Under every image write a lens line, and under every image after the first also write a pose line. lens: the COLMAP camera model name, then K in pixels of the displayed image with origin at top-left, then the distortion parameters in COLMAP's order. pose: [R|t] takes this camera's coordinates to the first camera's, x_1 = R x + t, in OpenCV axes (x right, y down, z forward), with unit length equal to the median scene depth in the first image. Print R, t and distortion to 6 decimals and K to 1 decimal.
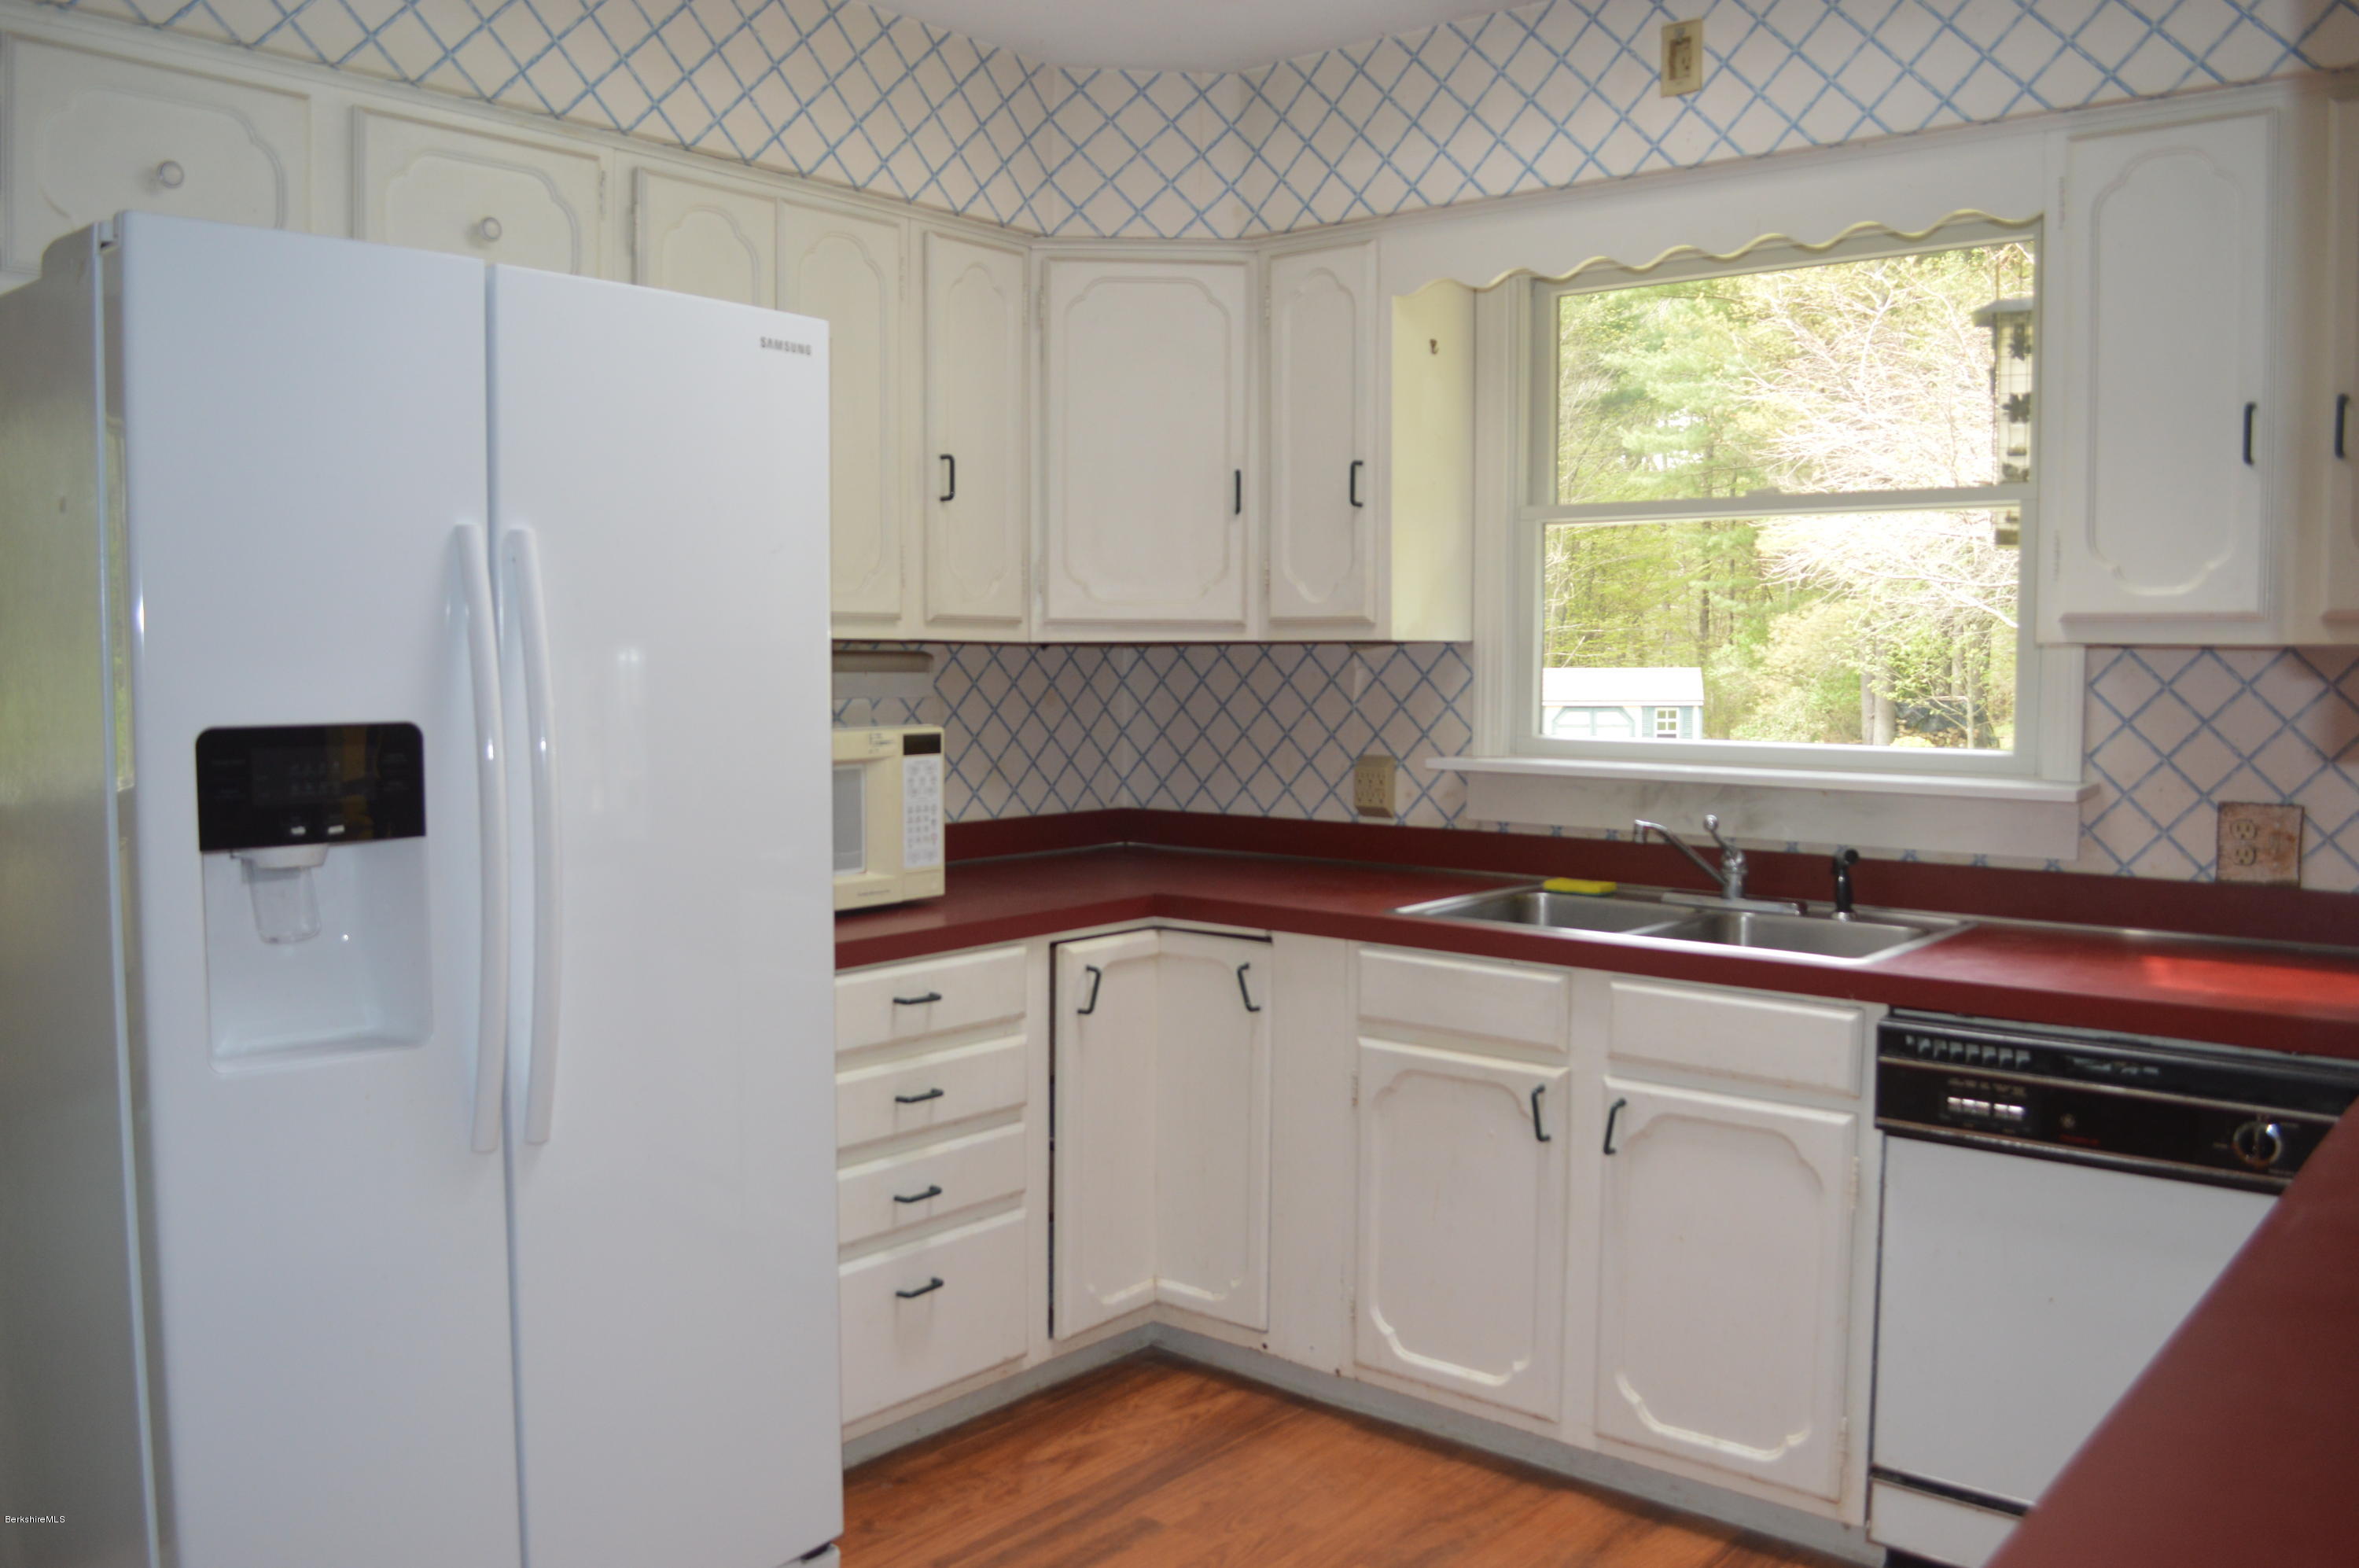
lens RADIAL K [[1902.7, 0, 1170.2], [0, 1902.7, 785.9], [0, 0, 1]] dist [-0.072793, 0.002728]
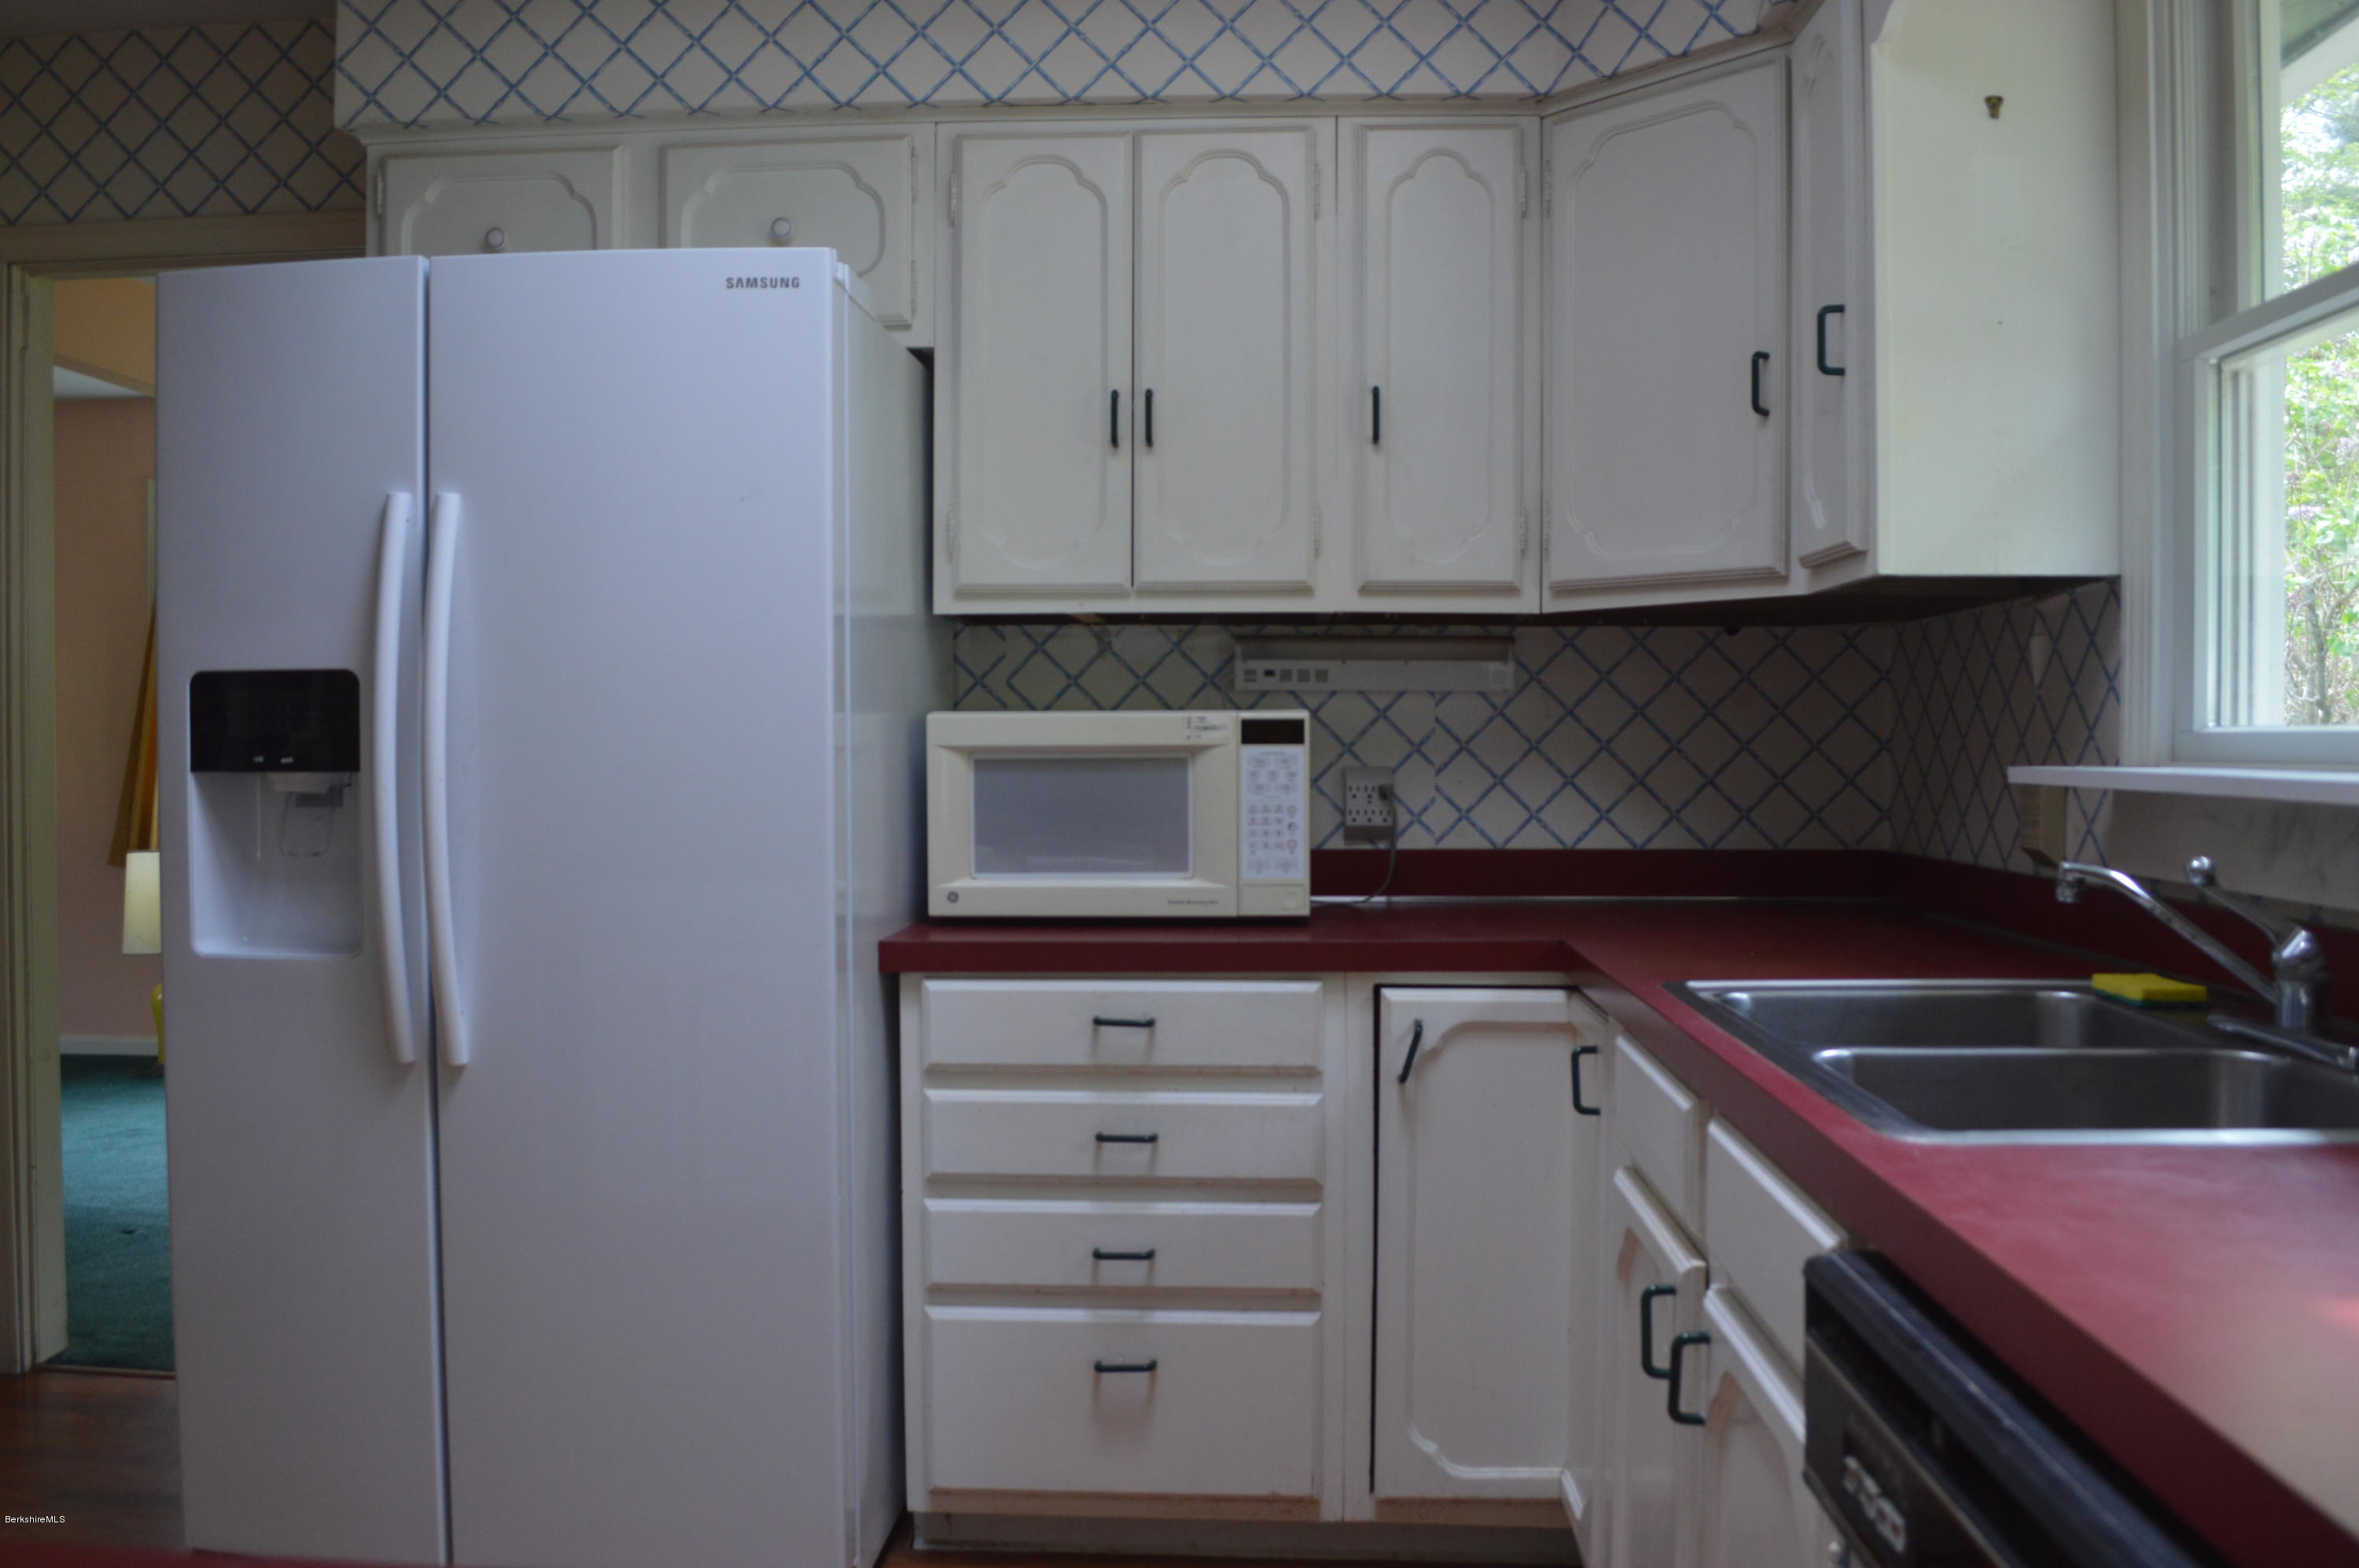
lens RADIAL K [[1902.7, 0, 1168.0], [0, 1902.7, 787.2], [0, 0, 1]] dist [-0.072793, 0.002728]
pose [[0.593230, 0.016727, -0.804859, 0.520785], [-0.053322, 0.998405, -0.018553, 0.020591], [0.803265, 0.053923, 0.593176, 0.468597]]
